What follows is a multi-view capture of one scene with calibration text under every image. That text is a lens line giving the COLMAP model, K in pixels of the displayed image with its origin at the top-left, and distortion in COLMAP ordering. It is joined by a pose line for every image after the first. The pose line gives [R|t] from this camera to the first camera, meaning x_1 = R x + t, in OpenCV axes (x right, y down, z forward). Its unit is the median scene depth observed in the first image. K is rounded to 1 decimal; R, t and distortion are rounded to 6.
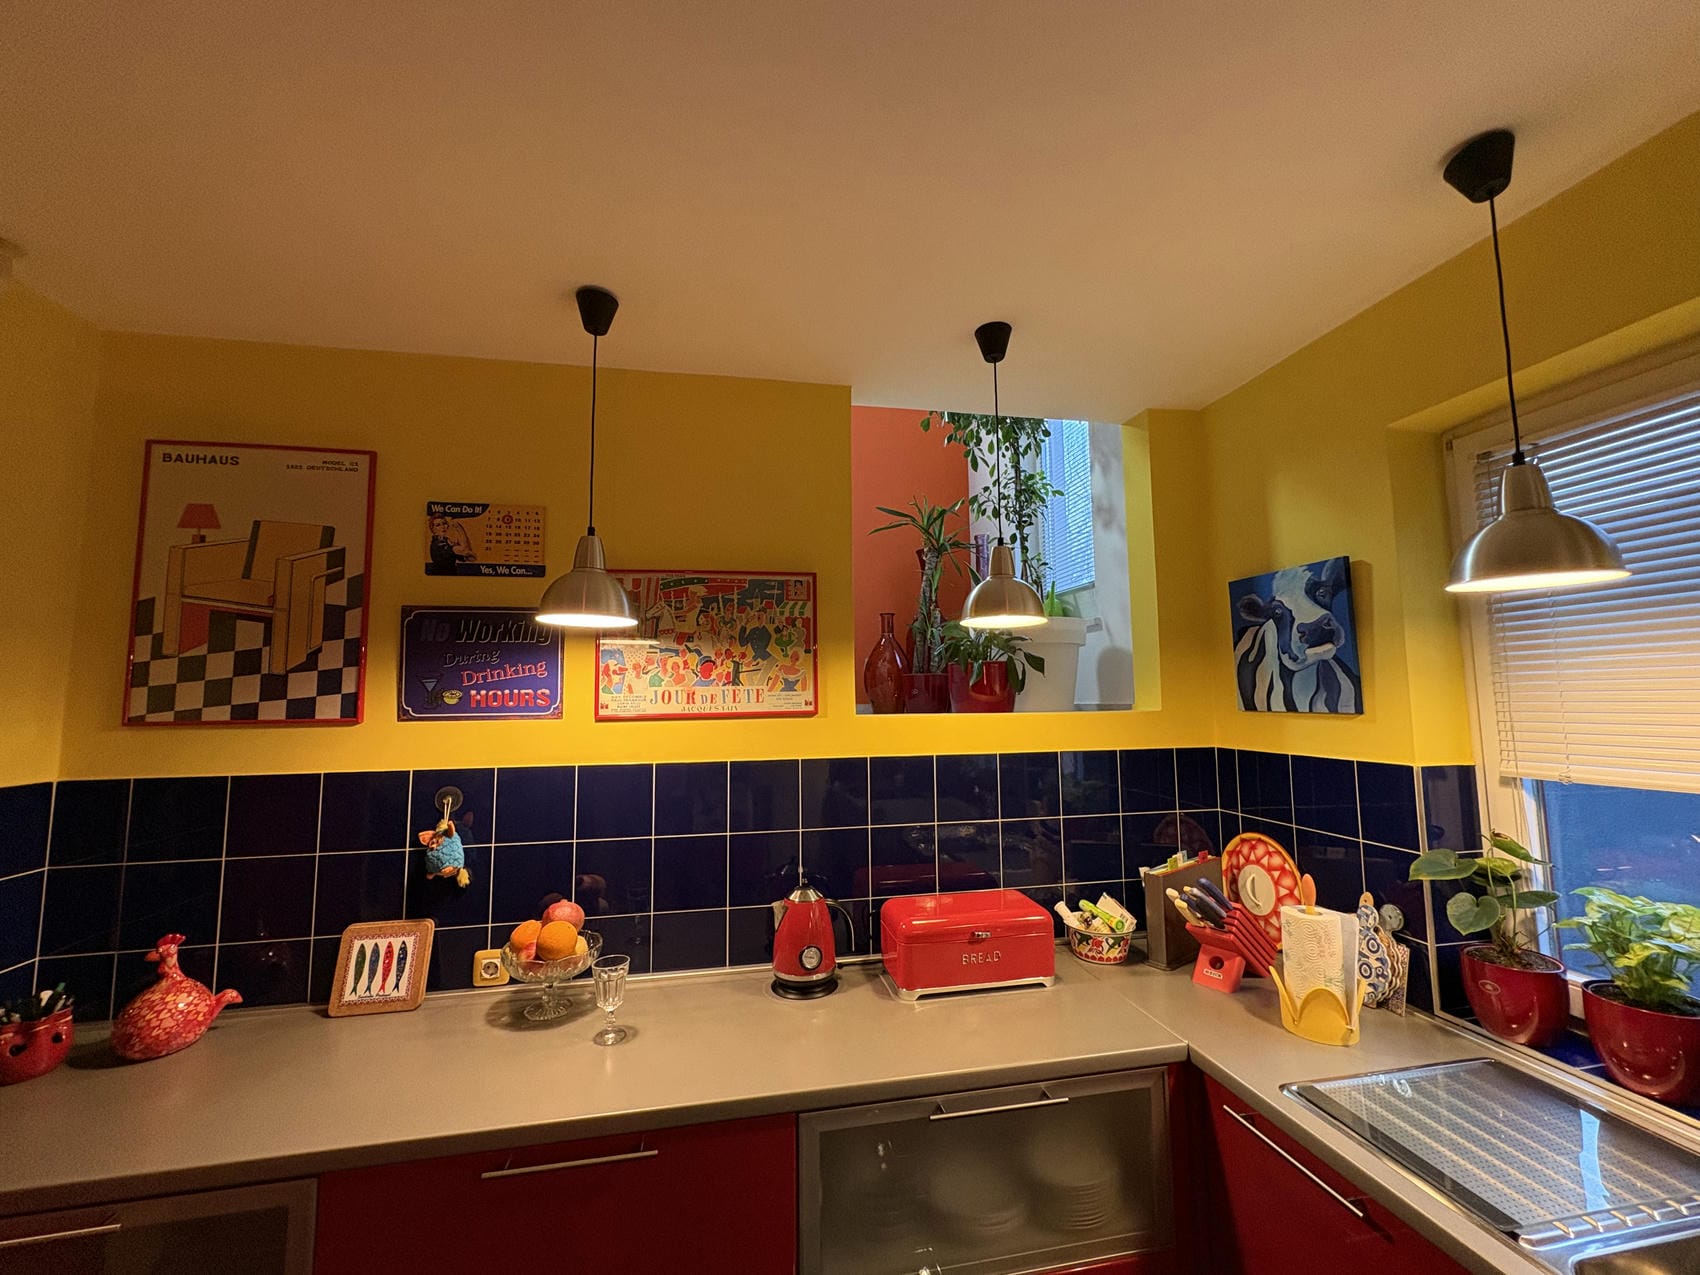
lens RADIAL K [[674.2, 0, 848.4], [0, 674.2, 636.0], [0, 0, 1]] dist [-0.000338, -0.000134]
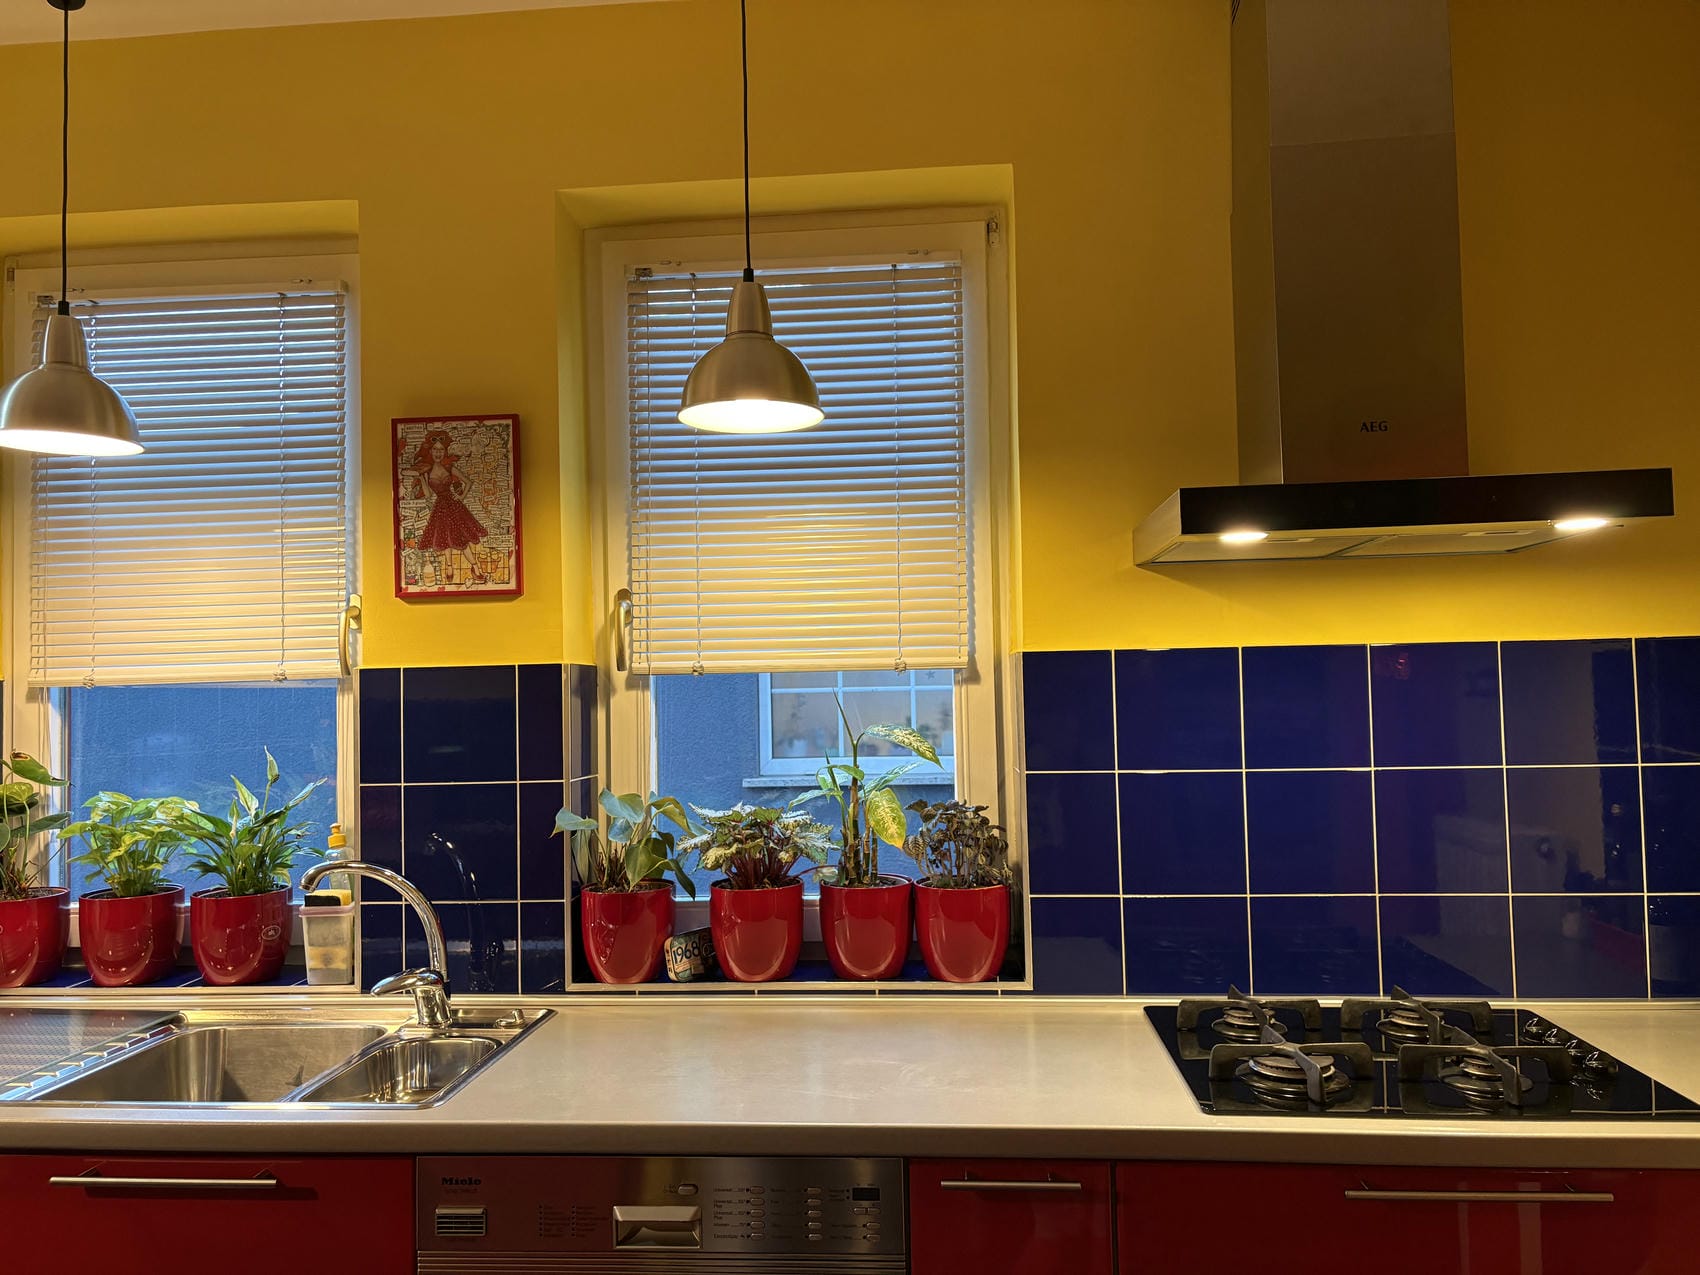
lens RADIAL K [[1282.5, 0, 850.2], [0, 1282.5, 643.7], [0, 0, 1]] dist [0.045822, -0.050629]
pose [[0.272192, 0.040562, 0.961388, -0.246538], [-0.072905, 0.997109, -0.021428, 0.096642], [-0.959477, -0.064258, 0.274362, -0.342200]]
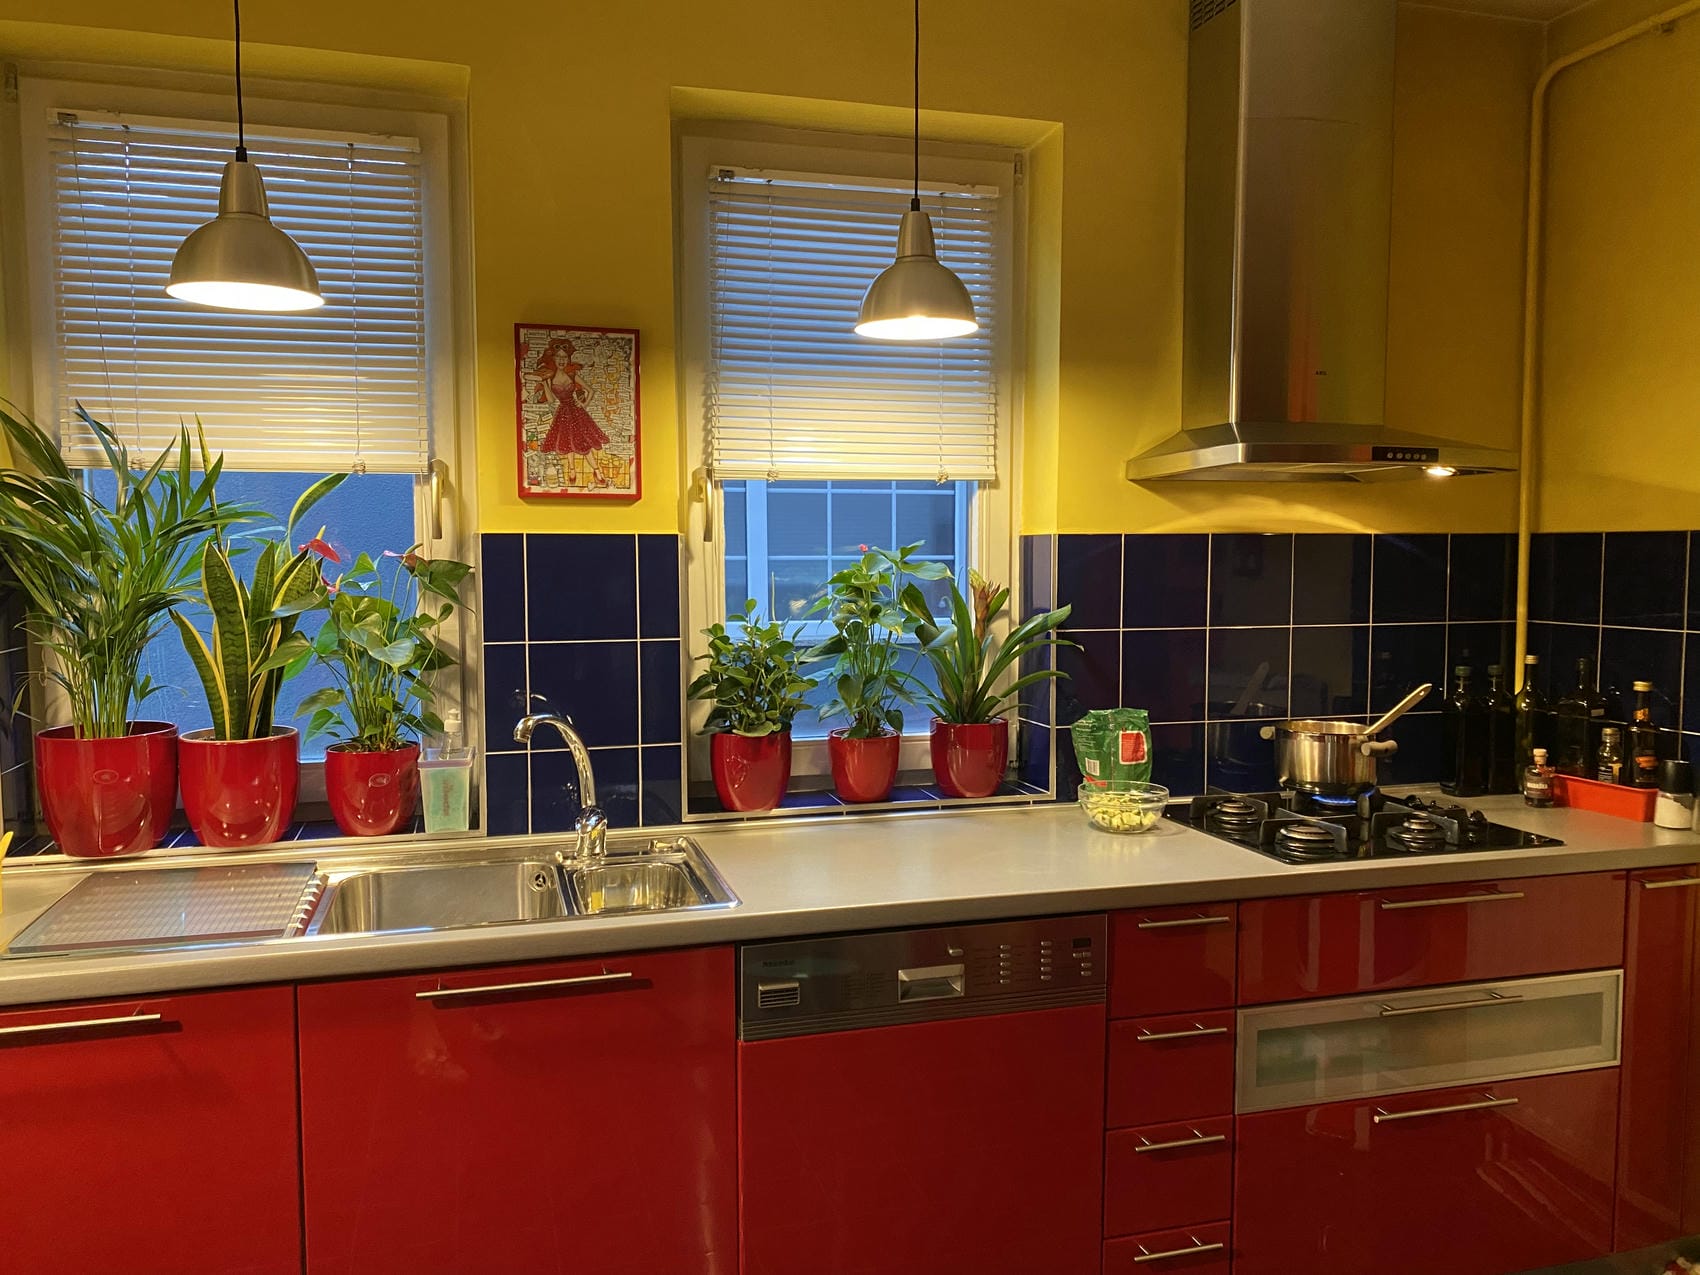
lens RADIAL K [[1284.7, 0, 844.2], [0, 1284.7, 644.5], [0, 0, 1]] dist [0.032082, -0.048678]
pose [[-0.091645, -0.059813, 0.993994, -0.513137], [-0.091563, 0.994472, 0.051400, 0.141310], [-0.991573, -0.086303, -0.096615, 0.208291]]
